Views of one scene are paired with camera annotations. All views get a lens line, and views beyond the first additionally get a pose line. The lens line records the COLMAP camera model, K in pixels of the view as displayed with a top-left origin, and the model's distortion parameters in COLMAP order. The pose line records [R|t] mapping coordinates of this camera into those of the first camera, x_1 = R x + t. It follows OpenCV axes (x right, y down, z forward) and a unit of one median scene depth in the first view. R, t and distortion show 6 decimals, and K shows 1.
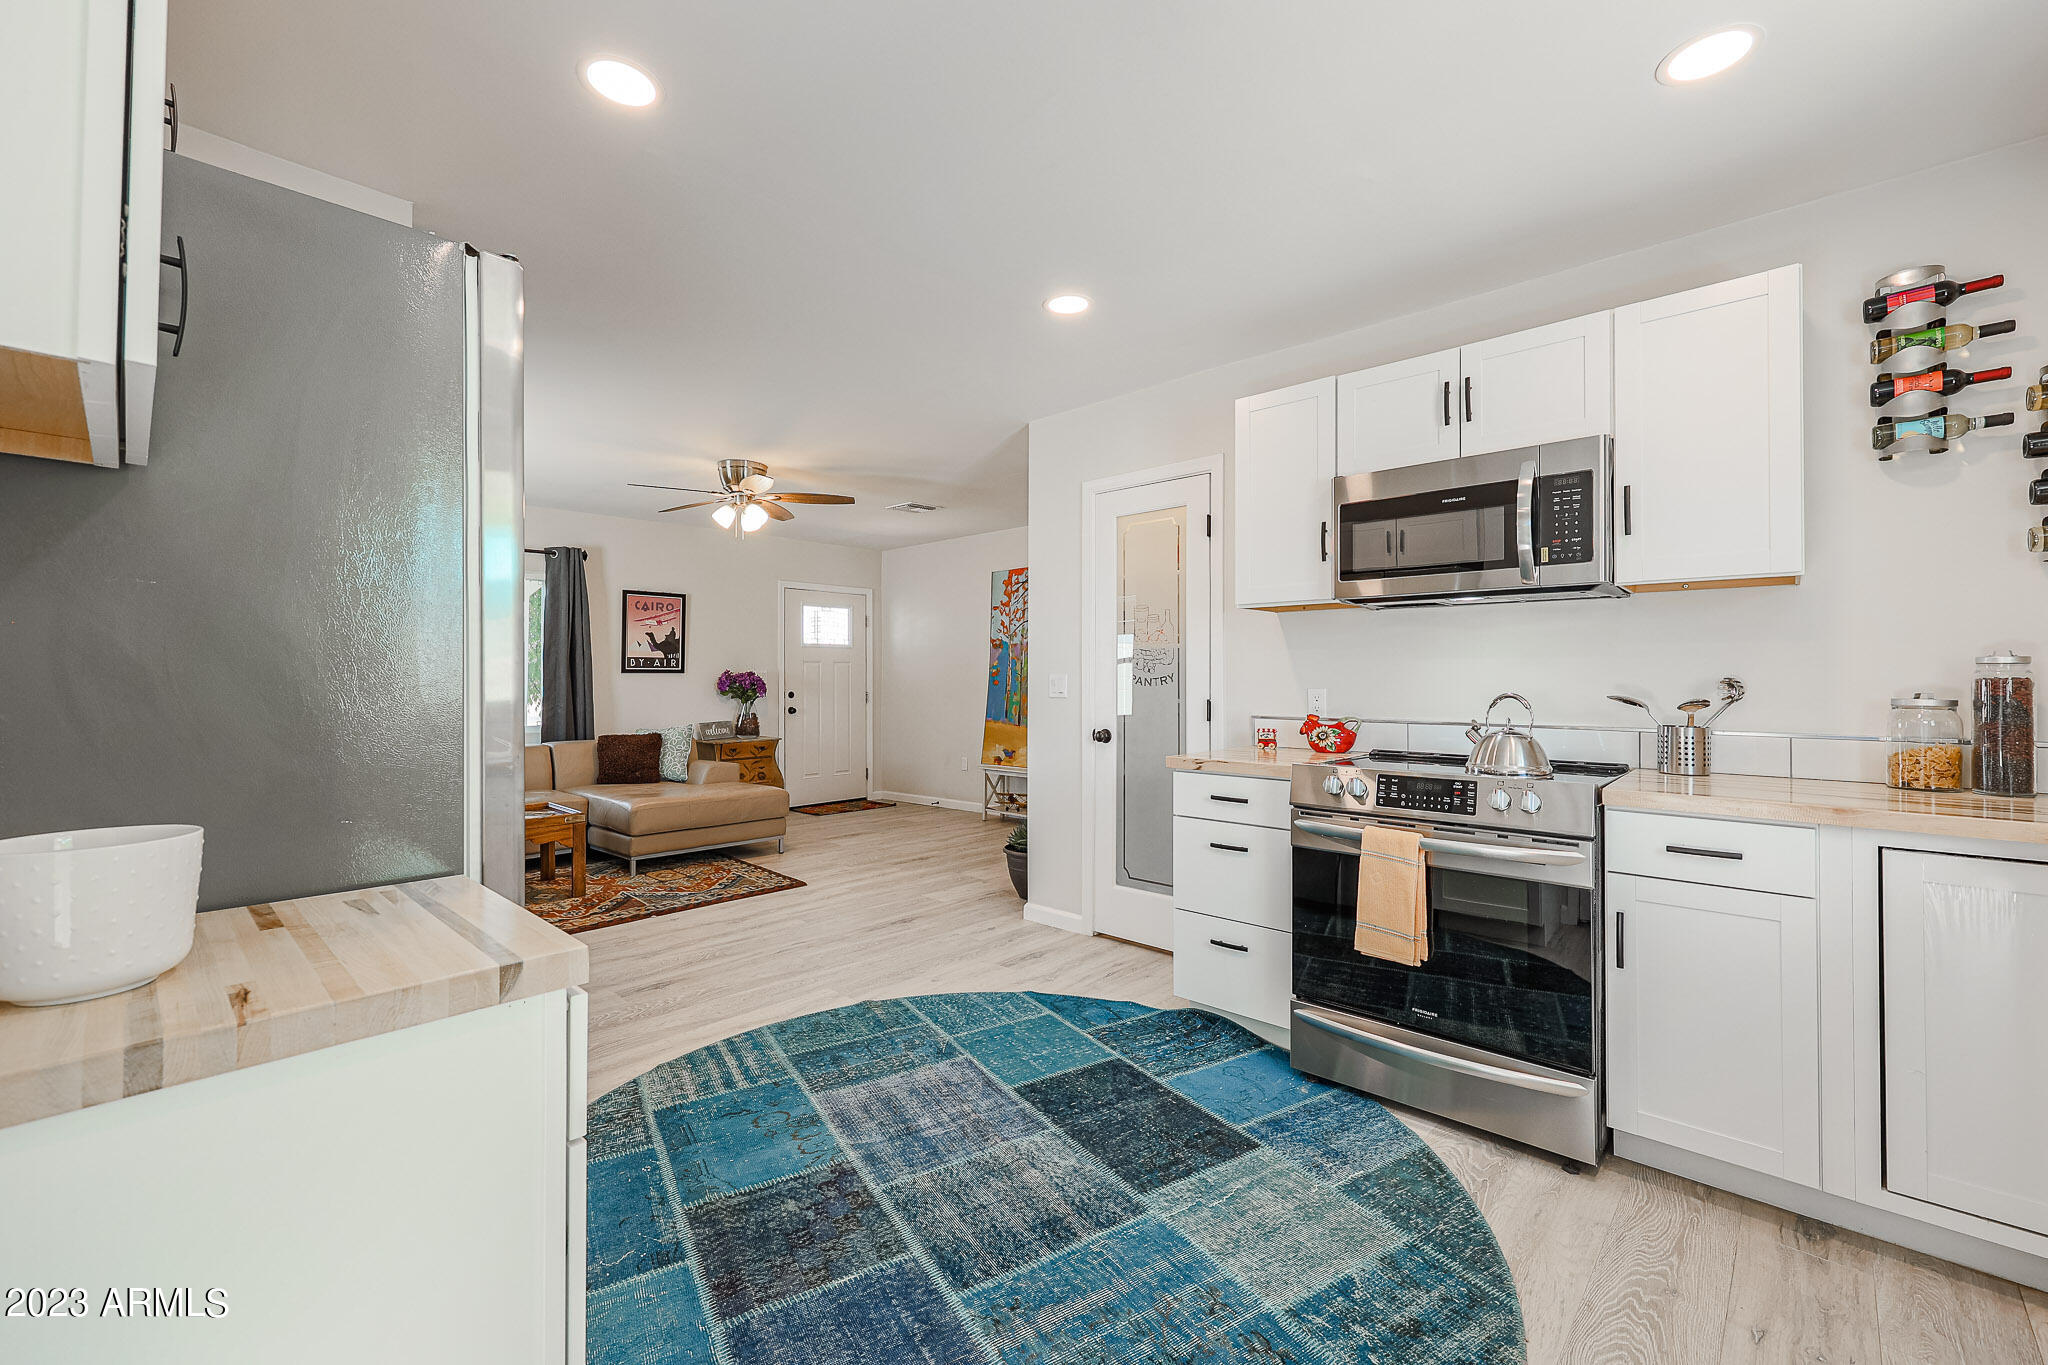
lens RADIAL K [[834.3, 0, 1021.3], [0, 834.3, 673.9], [0, 0, 1]] dist [0.000388, 0.000132]
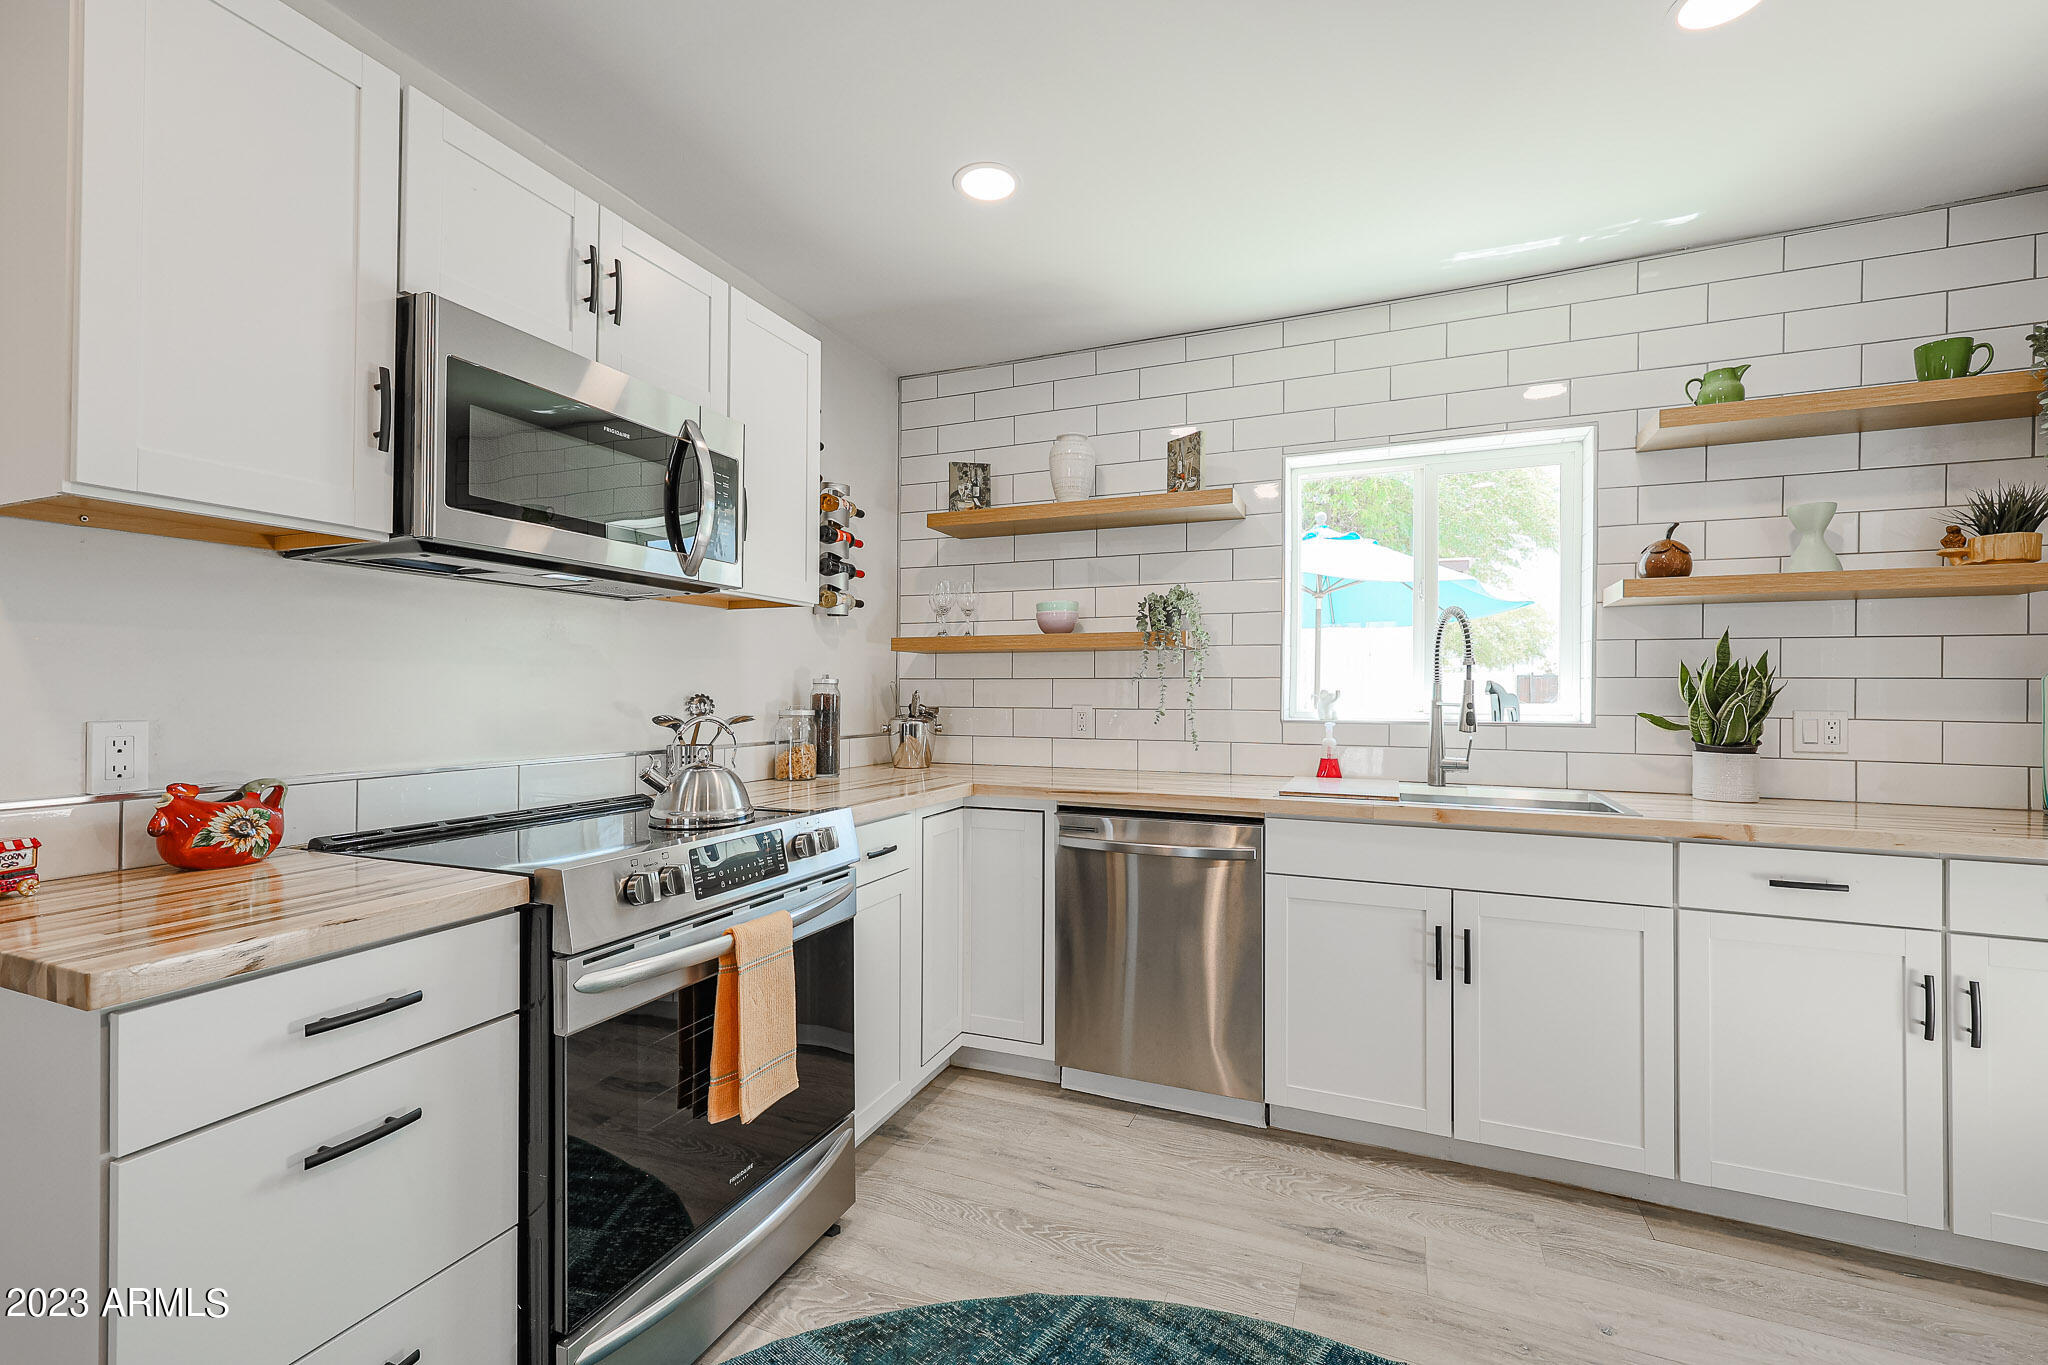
lens RADIAL K [[872.0, 0, 1016.6], [0, 872.0, 692.1], [0, 0, 1]] dist [0.001021, 0.000458]
pose [[-0.347992, -0.001911, 0.937496, -0.314289], [-0.007702, 0.999970, -0.000821, 0.000321], [-0.937466, -0.007507, -0.347996, 1.160572]]
